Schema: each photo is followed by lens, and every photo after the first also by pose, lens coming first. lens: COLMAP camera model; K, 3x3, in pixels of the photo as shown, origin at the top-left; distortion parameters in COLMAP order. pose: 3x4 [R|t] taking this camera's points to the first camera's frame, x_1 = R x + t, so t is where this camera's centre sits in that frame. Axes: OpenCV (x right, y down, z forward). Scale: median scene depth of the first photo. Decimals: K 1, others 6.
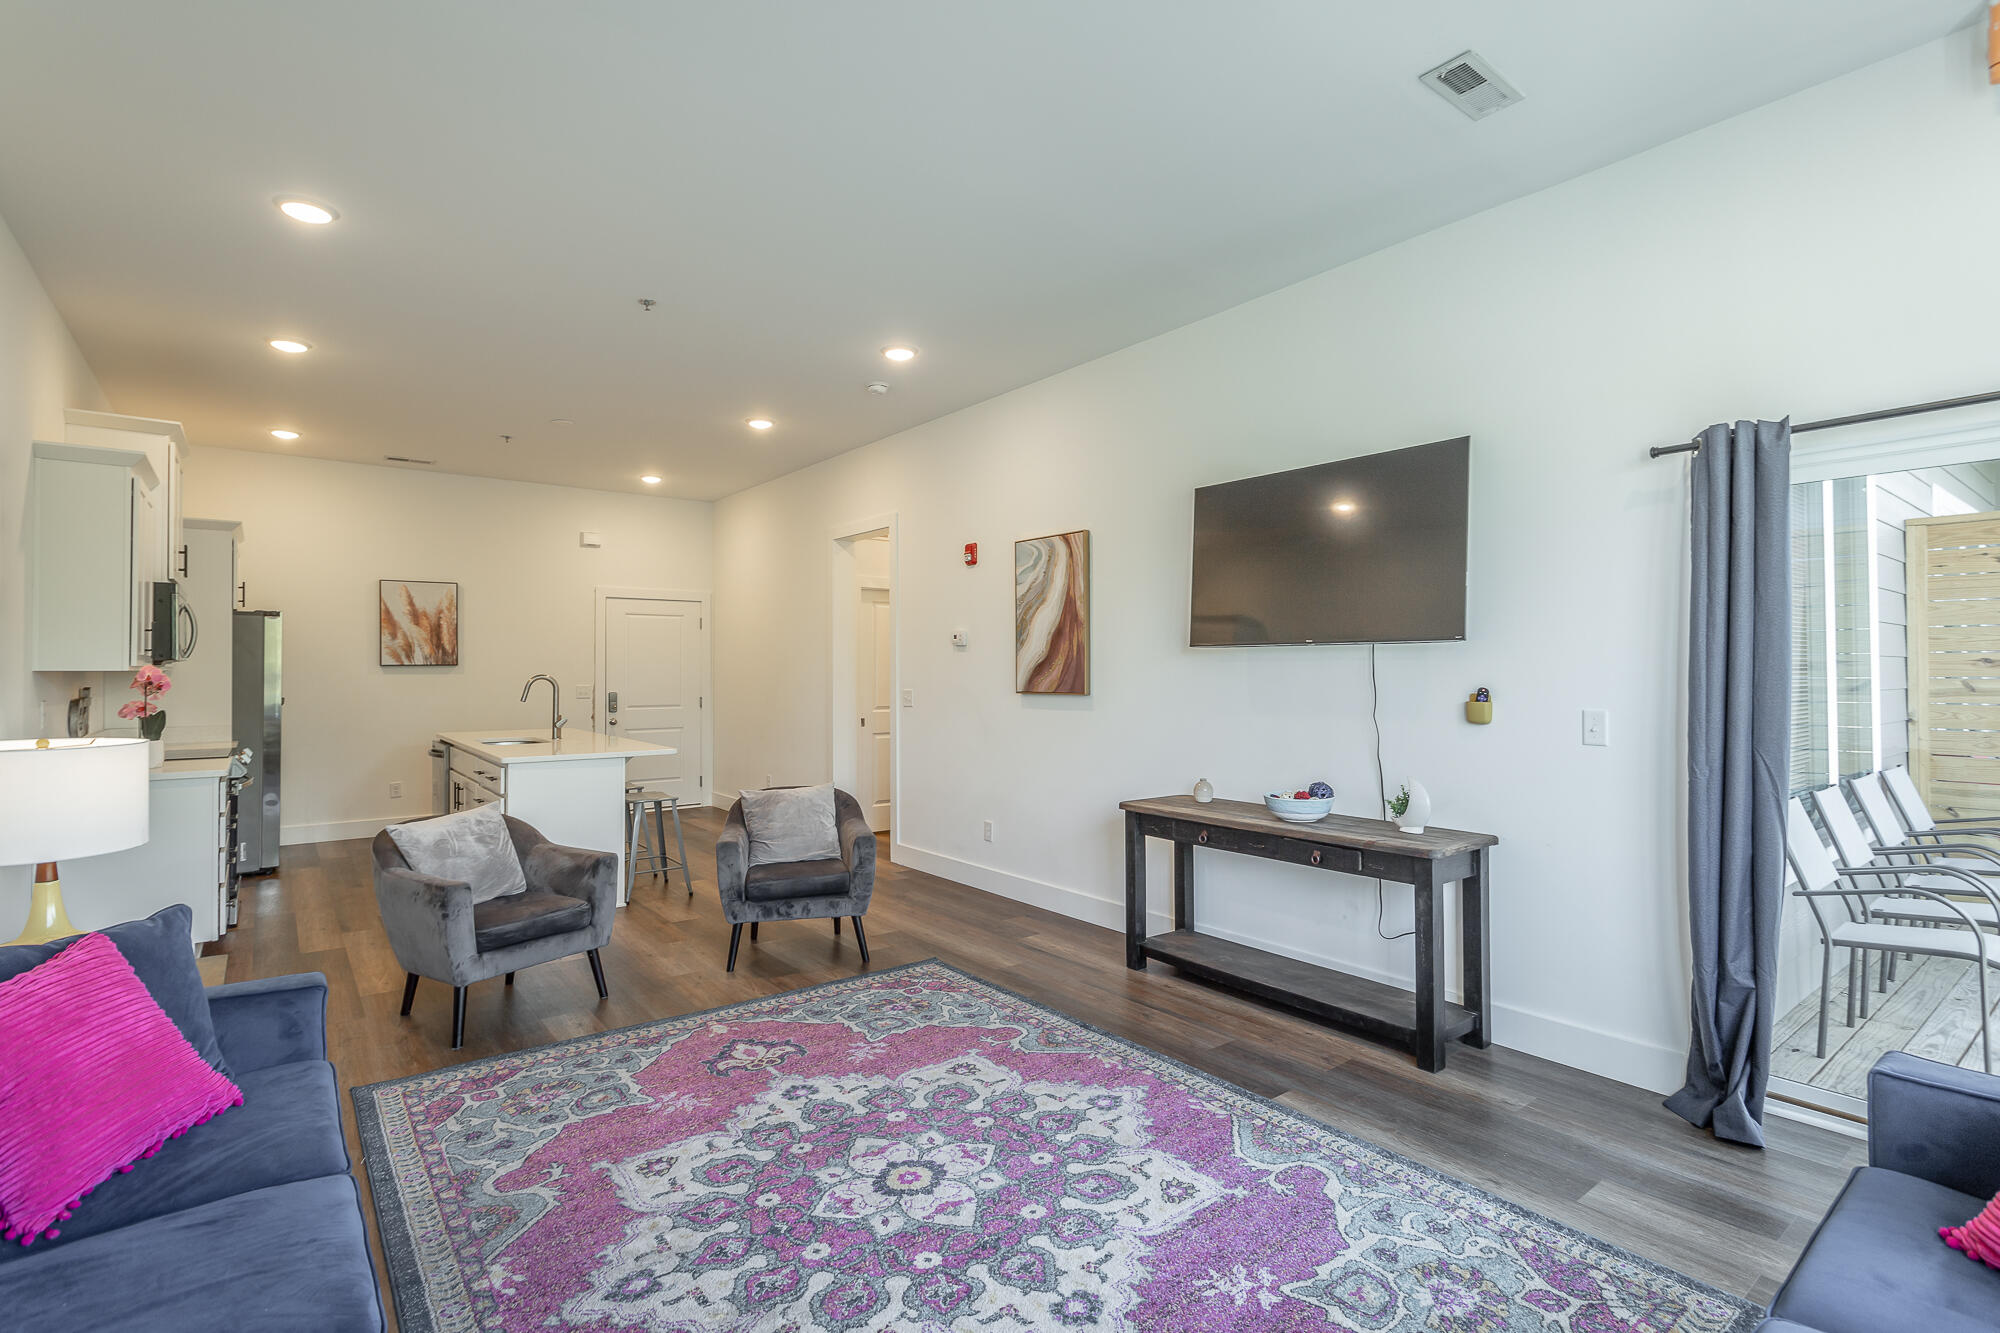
lens RADIAL K [[957.0, 0, 1018.1], [0, 957.0, 651.7], [0, 0, 1]] dist [0.000041, 0.000256]
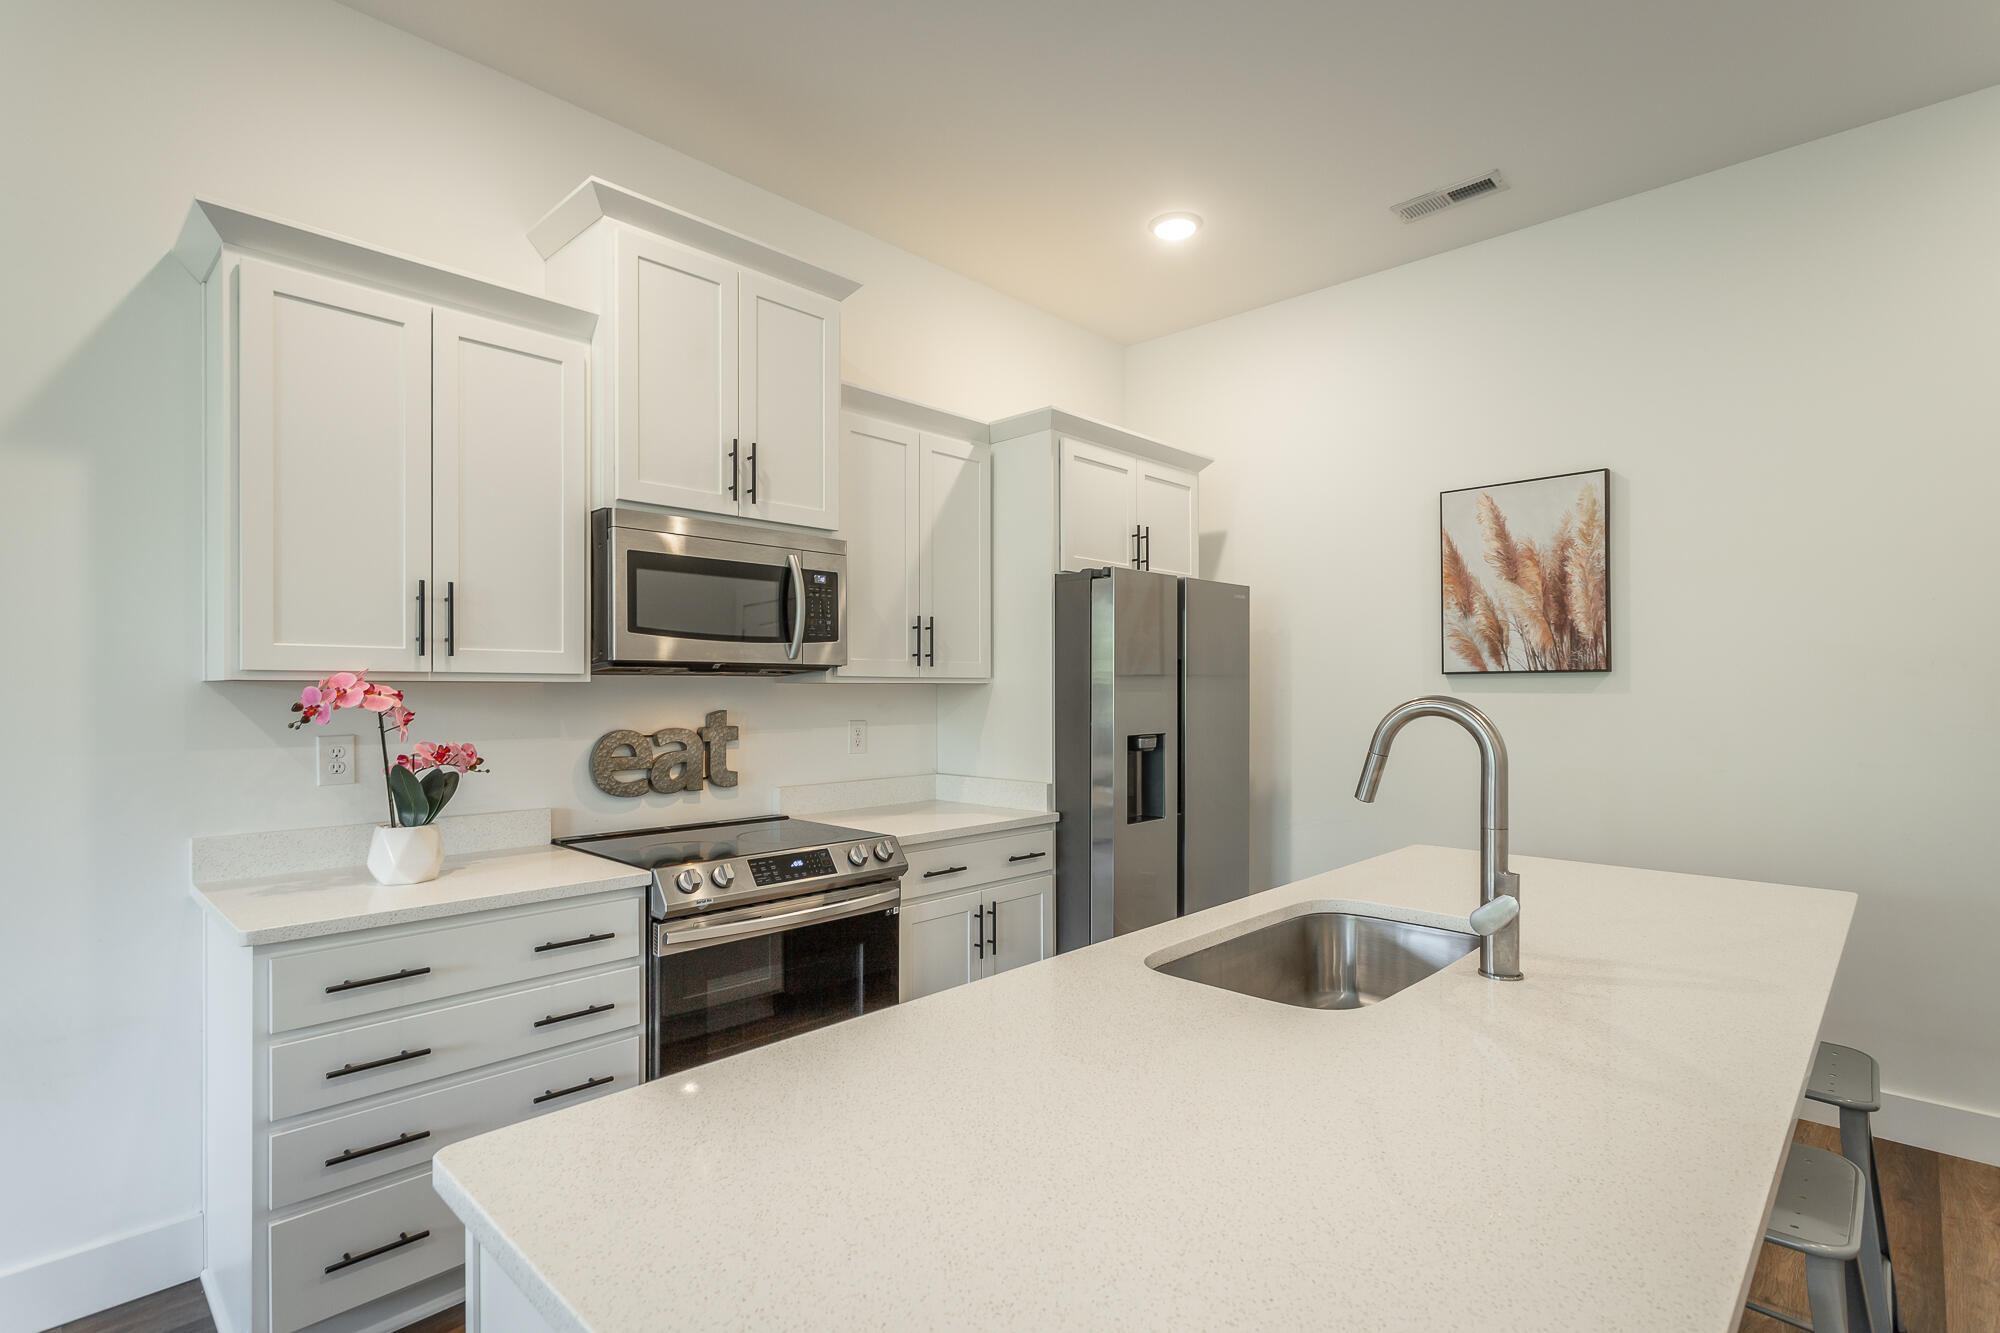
lens RADIAL K [[975.5, 0, 995.0], [0, 975.5, 688.7], [0, 0, 1]] dist [0.001419, 0.000259]
pose [[0.142472, 0.002308, -0.989796, -0.518653], [0.018136, 0.999823, 0.004942, 0.036211], [0.989633, -0.018655, 0.142405, 1.670274]]
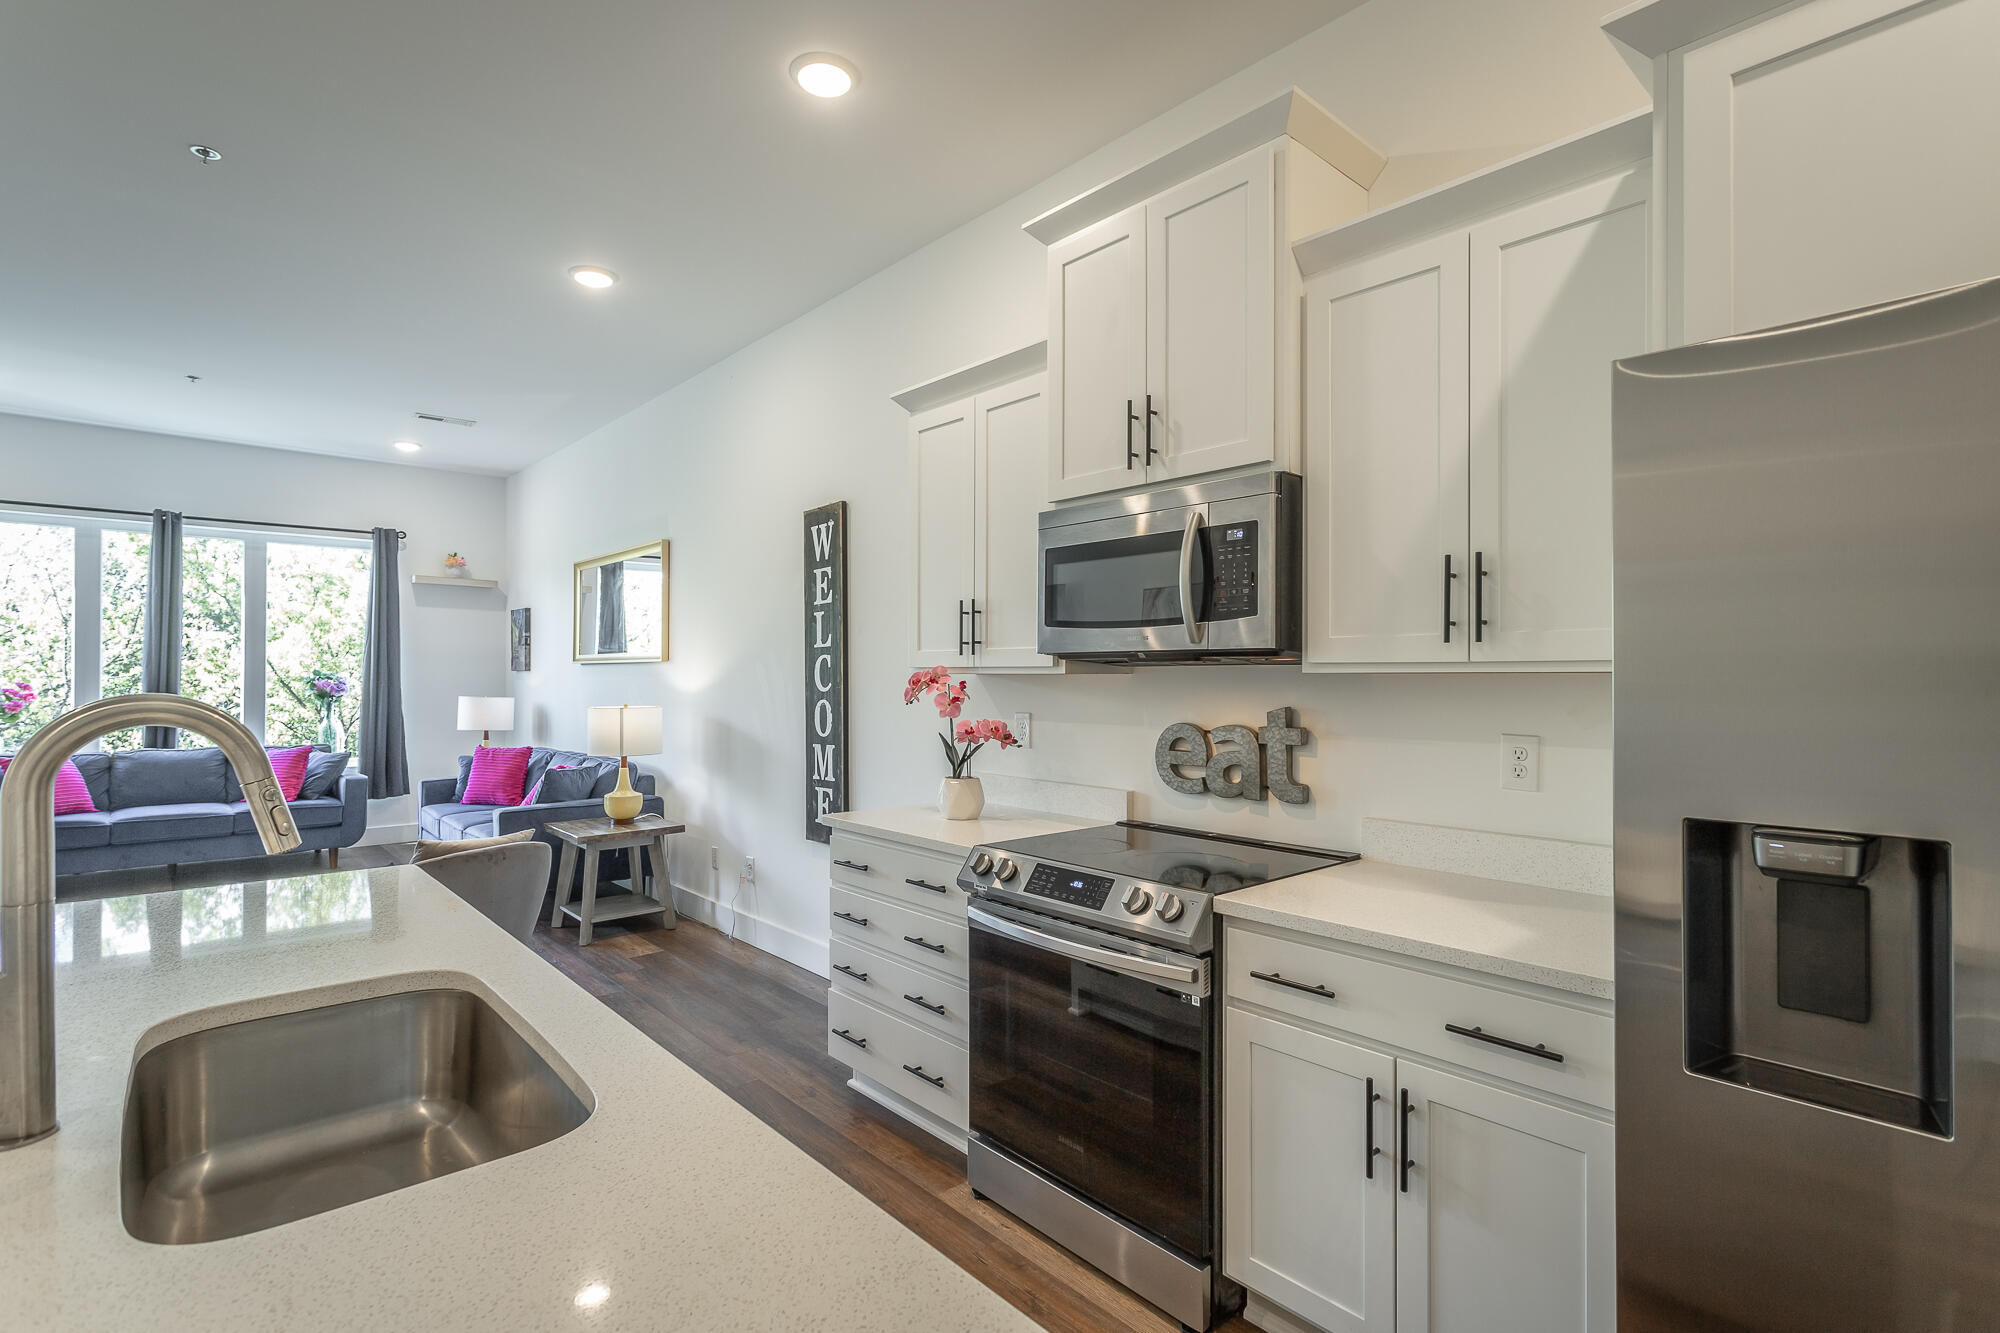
lens RADIAL K [[953.4, 0, 991.0], [0, 953.4, 673.2], [0, 0, 1]] dist [0.000269, 0.000855]
pose [[-0.998598, -0.000029, -0.052938, -1.217152], [0.001159, 0.999748, -0.022417, 0.046580], [0.052926, -0.022447, -0.998346, 2.274658]]
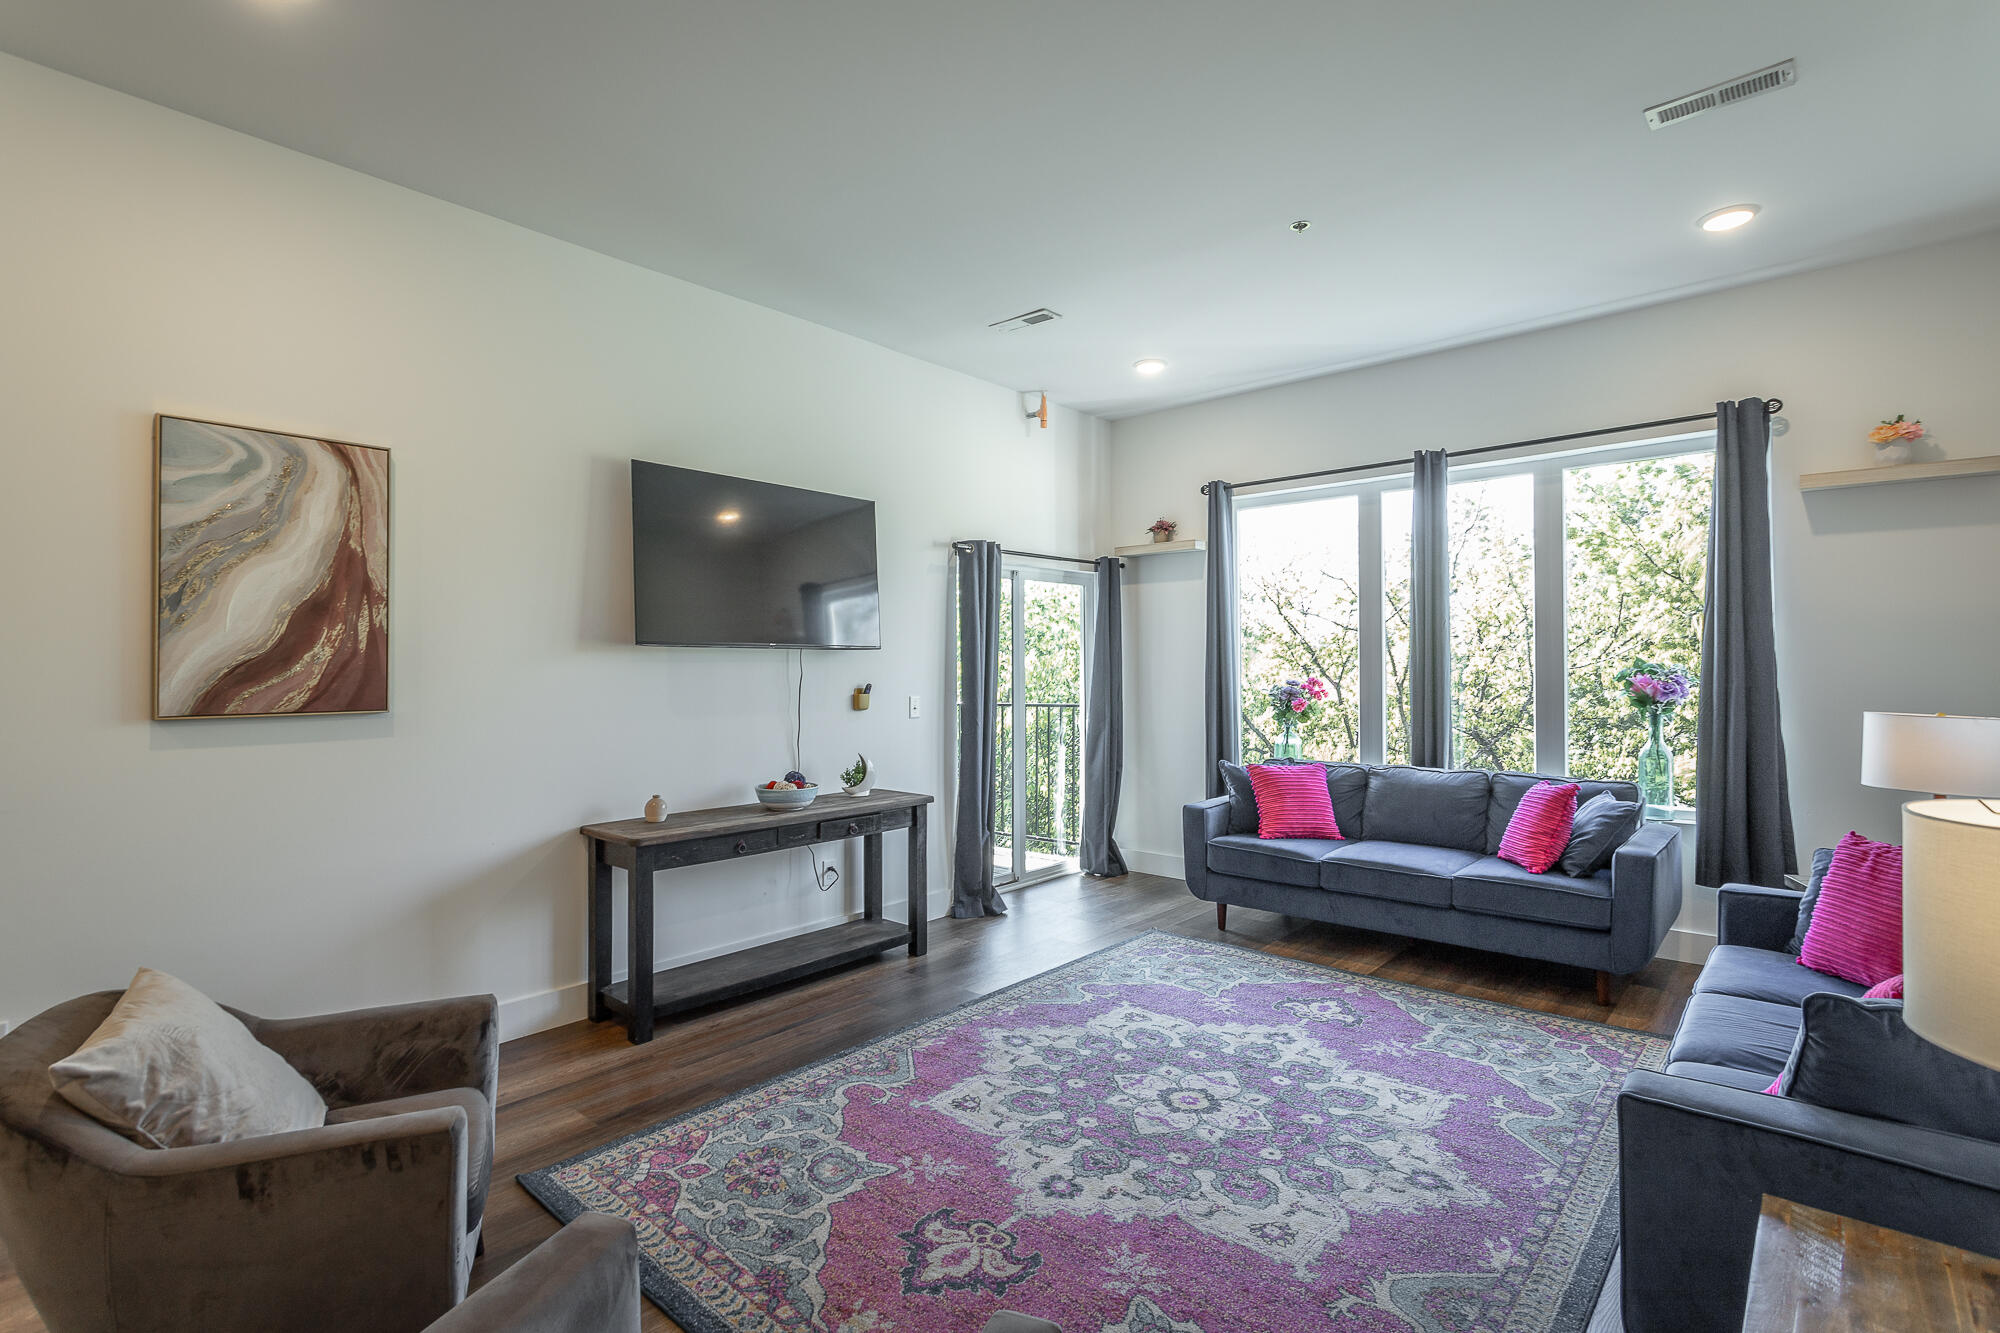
lens RADIAL K [[949.4, 0, 991.4], [0, 949.4, 661.3], [0, 0, 1]] dist [0.002078, 0.000182]
pose [[-0.179273, 0.012793, 0.983716, -0.944301], [-0.014084, 0.999780, -0.015569, 0.024648], [-0.983698, -0.016645, -0.179054, 1.122737]]
